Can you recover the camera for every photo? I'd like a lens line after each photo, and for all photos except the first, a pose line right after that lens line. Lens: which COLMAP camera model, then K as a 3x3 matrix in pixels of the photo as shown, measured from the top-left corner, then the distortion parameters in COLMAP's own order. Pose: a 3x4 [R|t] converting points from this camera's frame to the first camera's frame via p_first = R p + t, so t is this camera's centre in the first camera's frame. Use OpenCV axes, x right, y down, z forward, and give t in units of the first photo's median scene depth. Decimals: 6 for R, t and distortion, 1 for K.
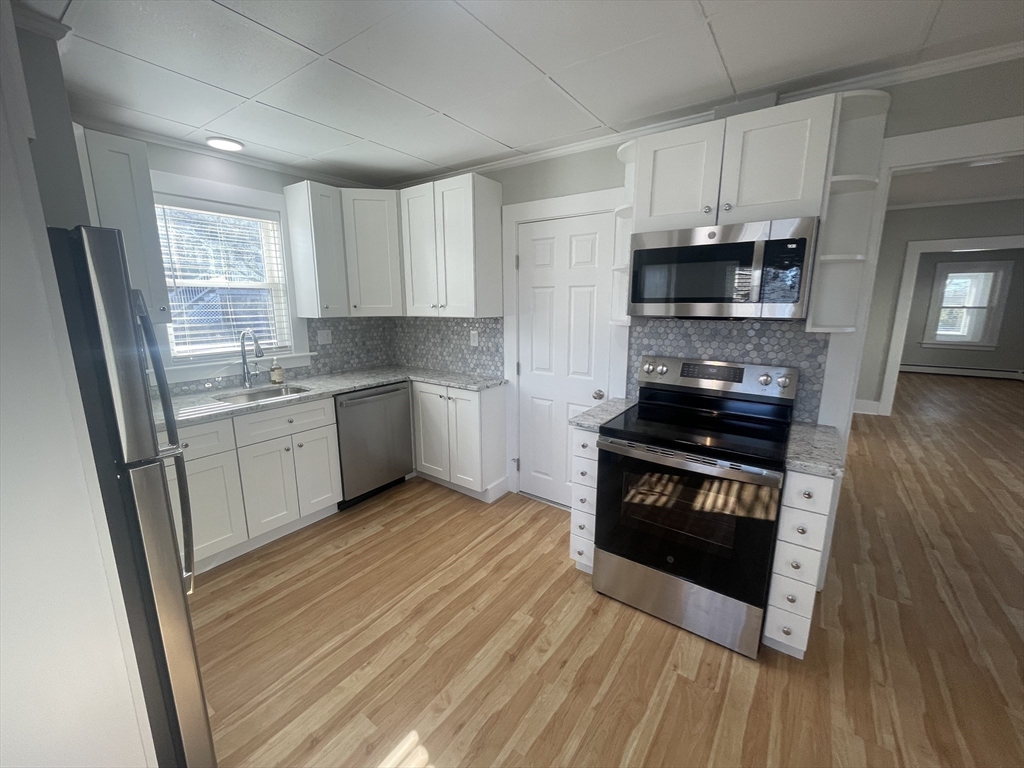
lens RADIAL K [[415.1, 0, 513.6], [0, 415.1, 382.5], [0, 0, 1]] dist [-0.000285, 0.000287]
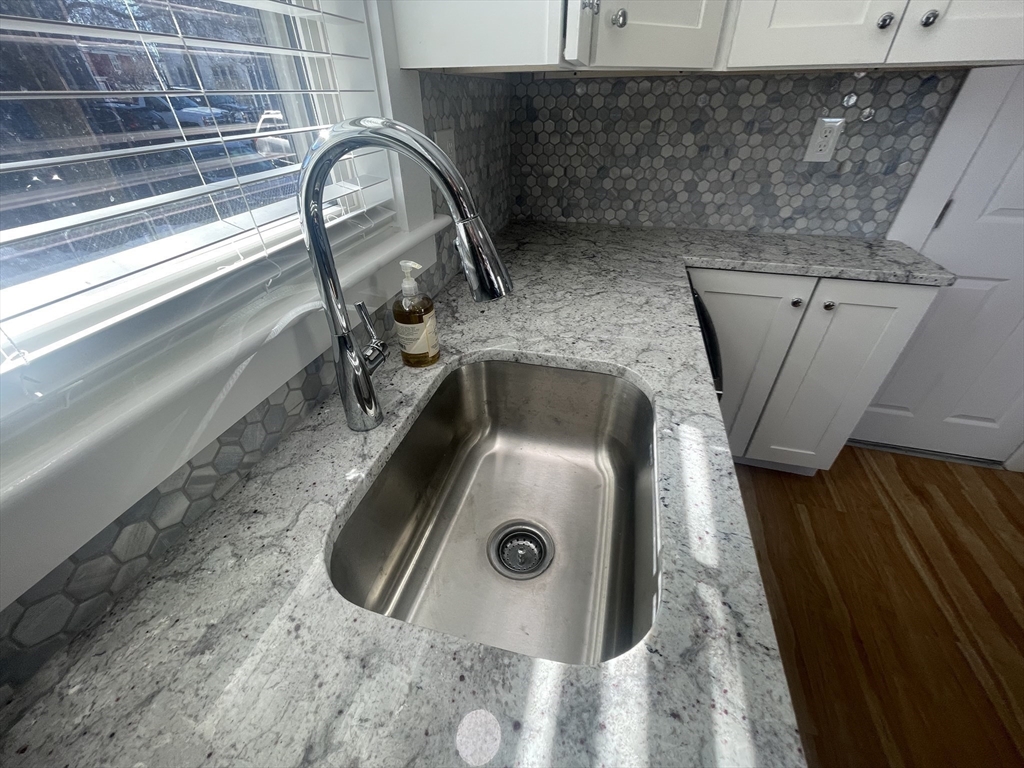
lens RADIAL K [[415.1, 0, 513.0], [0, 415.1, 380.6], [0, 0, 1]] dist [-0.000285, 0.000287]
pose [[0.930826, -0.215311, 0.295305, -0.580124], [0.079549, 0.908020, 0.411306, -0.089356], [-0.356701, -0.359363, 0.862336, 0.718780]]
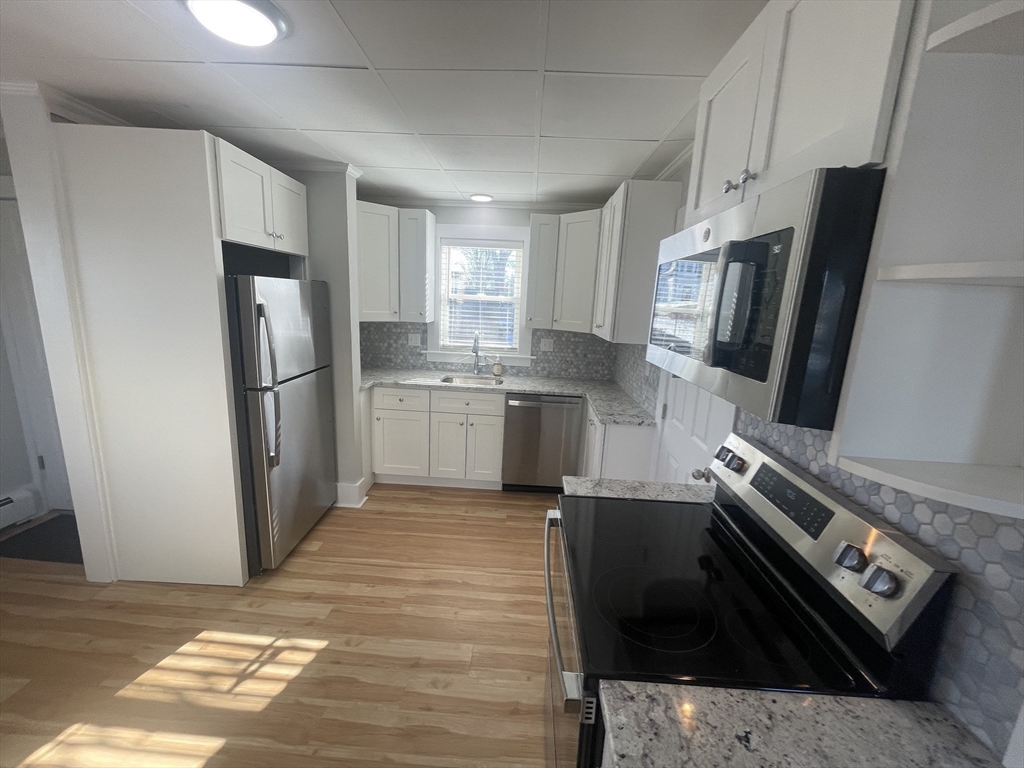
lens RADIAL K [[415.1, 0, 510.7], [0, 415.1, 383.2], [0, 0, 1]] dist [-0.000285, 0.000287]
pose [[0.539471, 0.191009, -0.820053, 0.494325], [-0.210330, 0.973624, 0.088413, -0.094691], [0.815311, 0.124785, 0.565417, 0.307628]]
